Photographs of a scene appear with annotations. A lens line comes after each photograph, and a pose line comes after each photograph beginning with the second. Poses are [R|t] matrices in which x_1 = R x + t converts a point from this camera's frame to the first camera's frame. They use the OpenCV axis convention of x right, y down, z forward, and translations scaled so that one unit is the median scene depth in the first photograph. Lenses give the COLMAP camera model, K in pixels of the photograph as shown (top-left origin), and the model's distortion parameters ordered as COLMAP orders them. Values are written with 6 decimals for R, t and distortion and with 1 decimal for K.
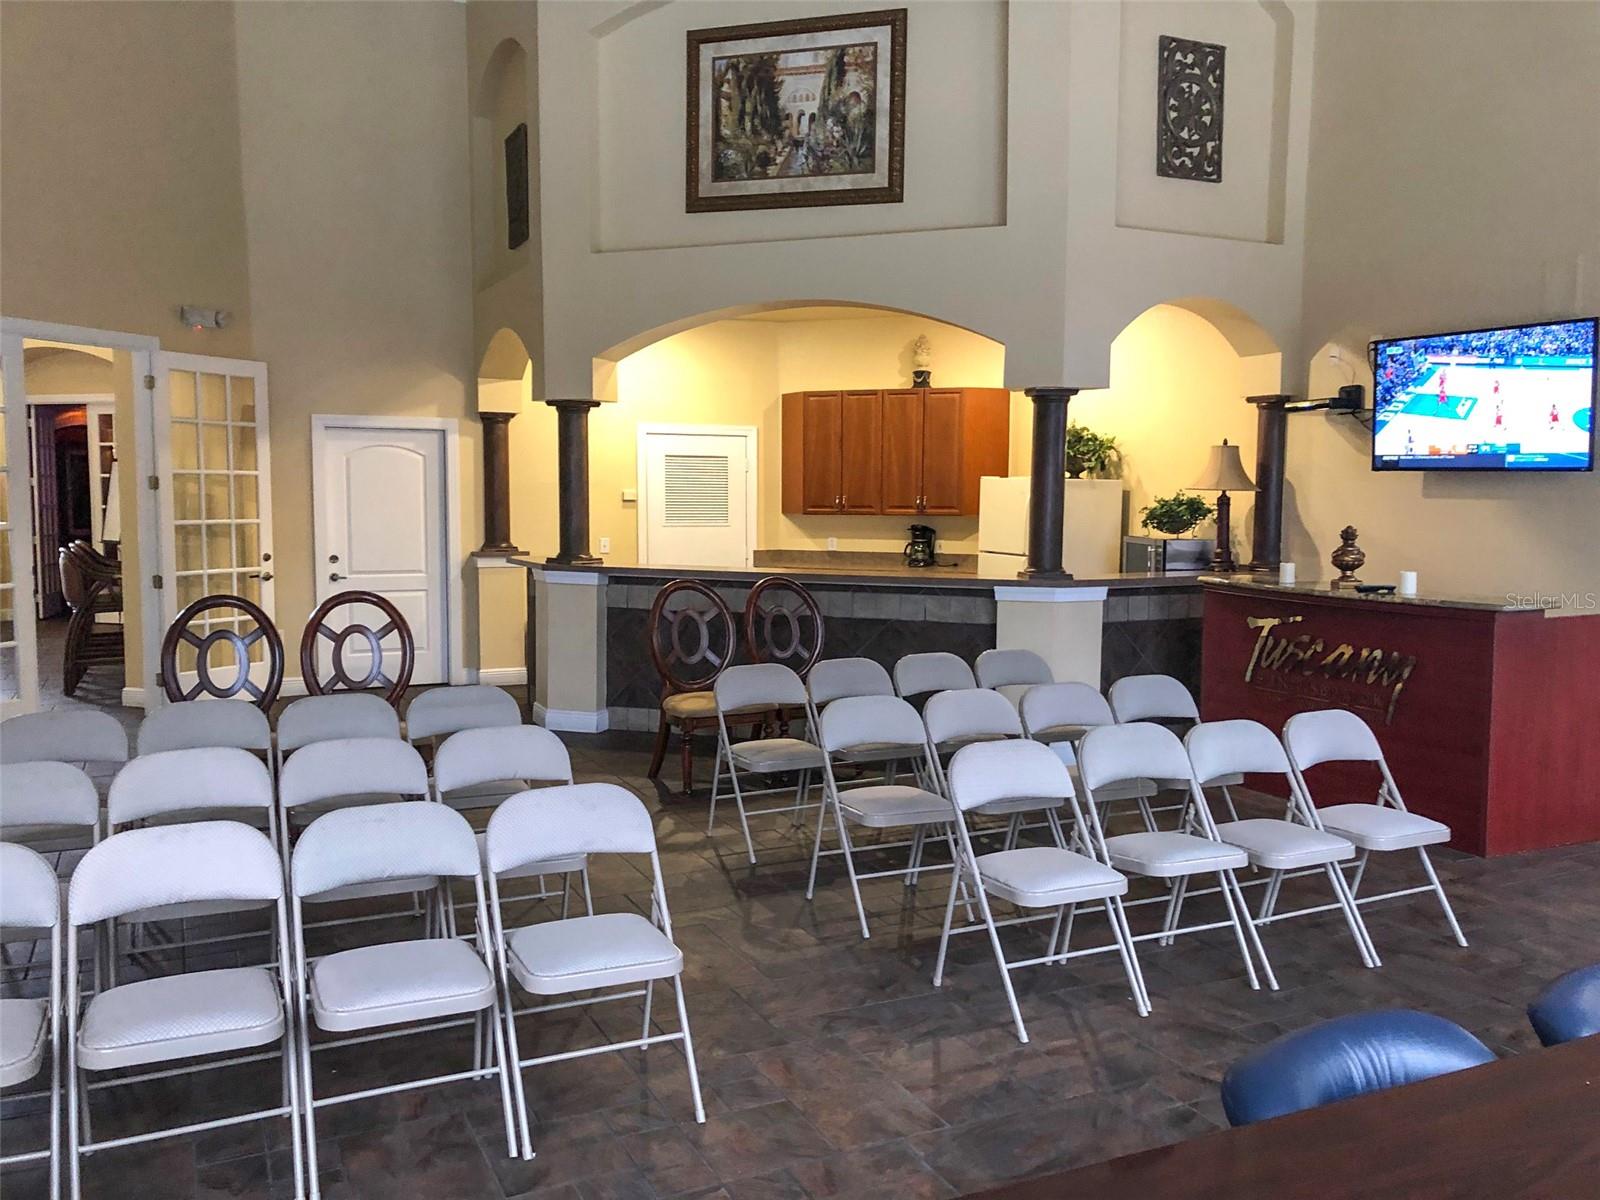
lens RADIAL K [[1299.0, 0, 800.0], [0, 1299.0, 600.0], [0, 0, 1]] dist [0.062460, -0.083601]
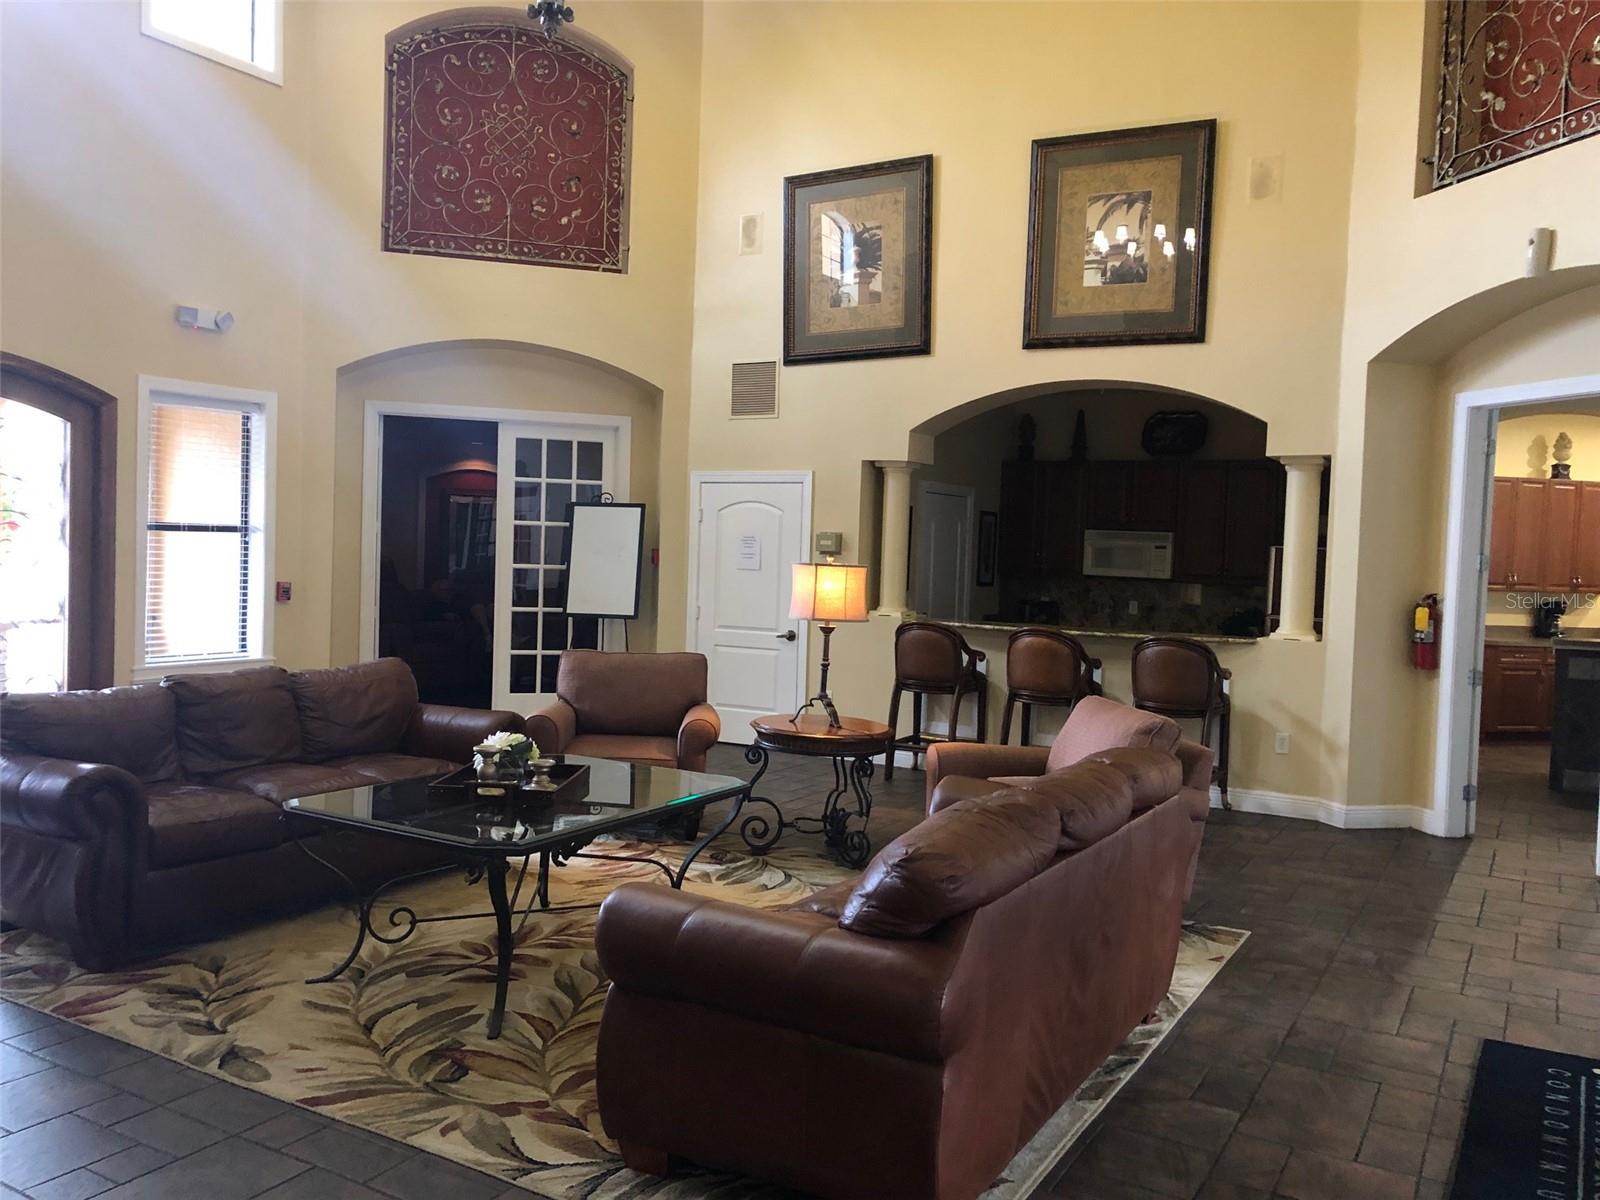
lens RADIAL K [[1299.0, 0, 800.0], [0, 1299.0, 600.0], [0, 0, 1]] dist [0.062460, -0.083601]
pose [[0.818523, -0.005453, 0.574448, -1.069861], [0.025666, 0.999304, -0.027085, -0.044754], [-0.573900, 0.036914, 0.818093, 0.447726]]
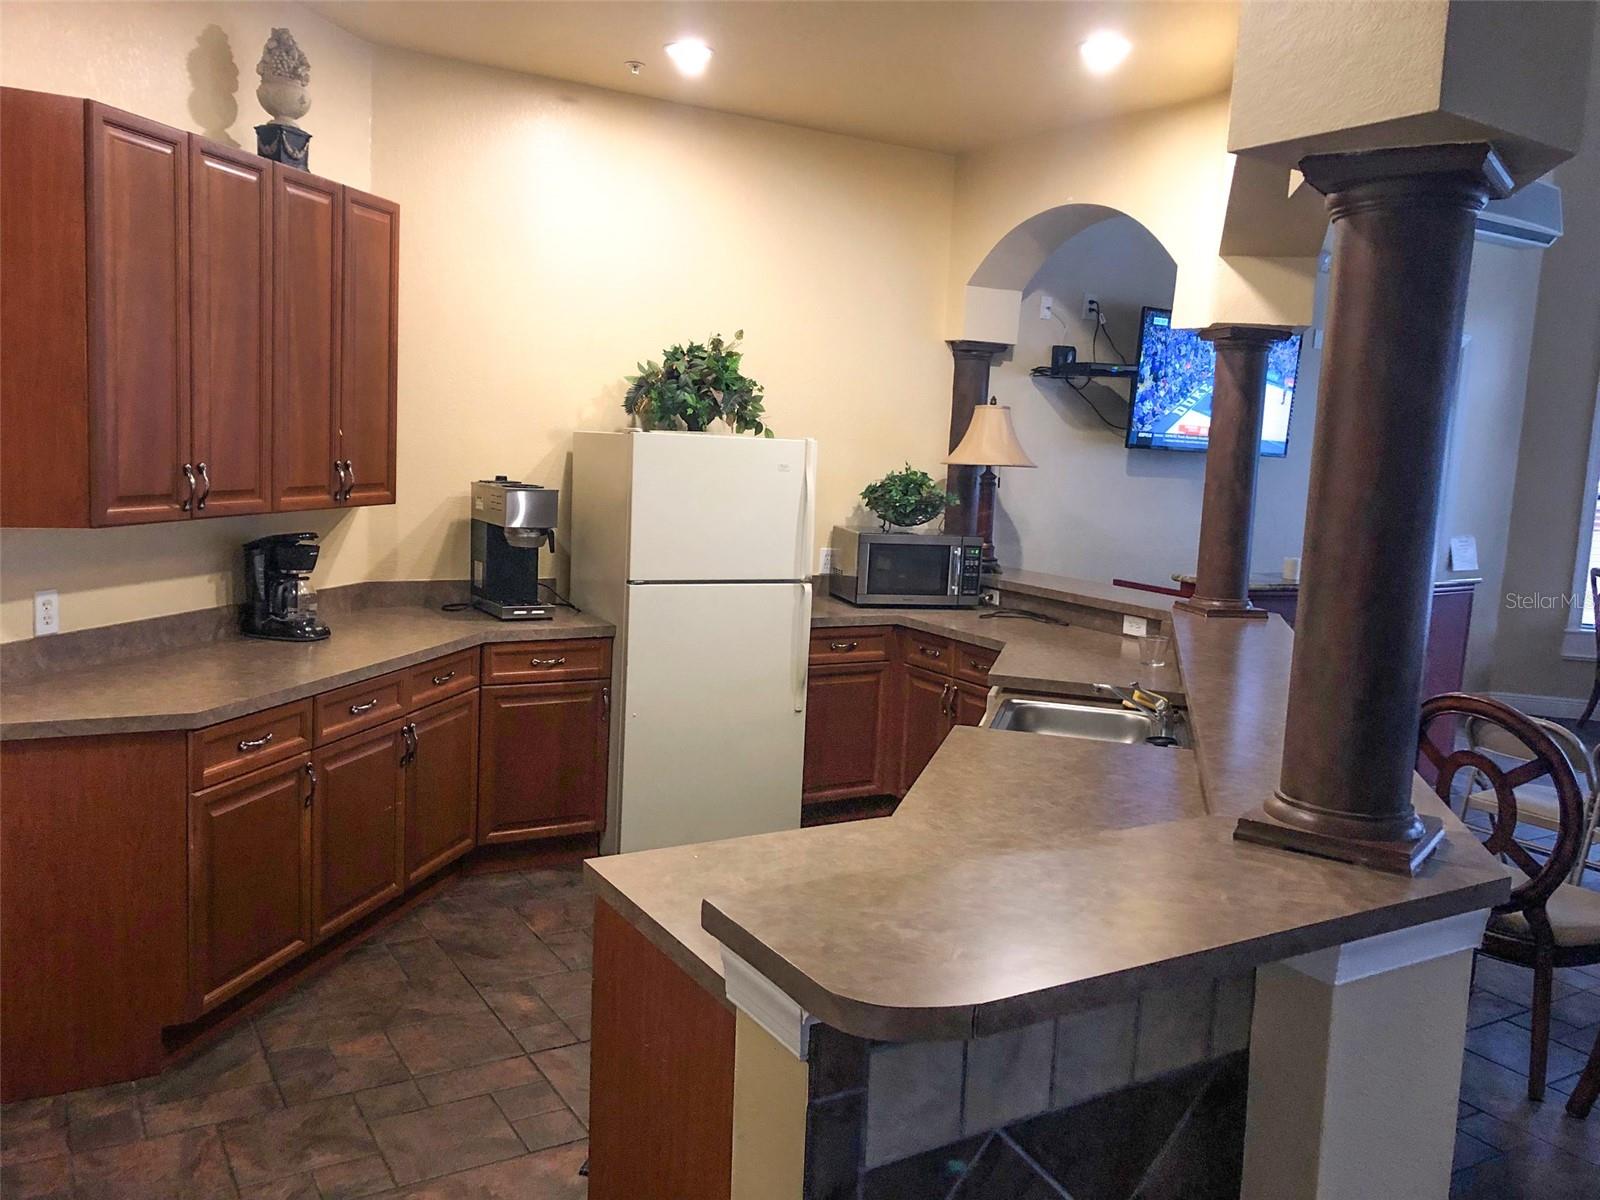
lens RADIAL K [[1299.0, 0, 800.0], [0, 1299.0, 600.0], [0, 0, 1]] dist [0.062460, -0.083601]
pose [[-0.091429, -0.137854, 0.986224, -0.305962], [0.034495, 0.989339, 0.141488, -0.086802], [-0.995214, 0.046956, -0.085699, 0.875538]]
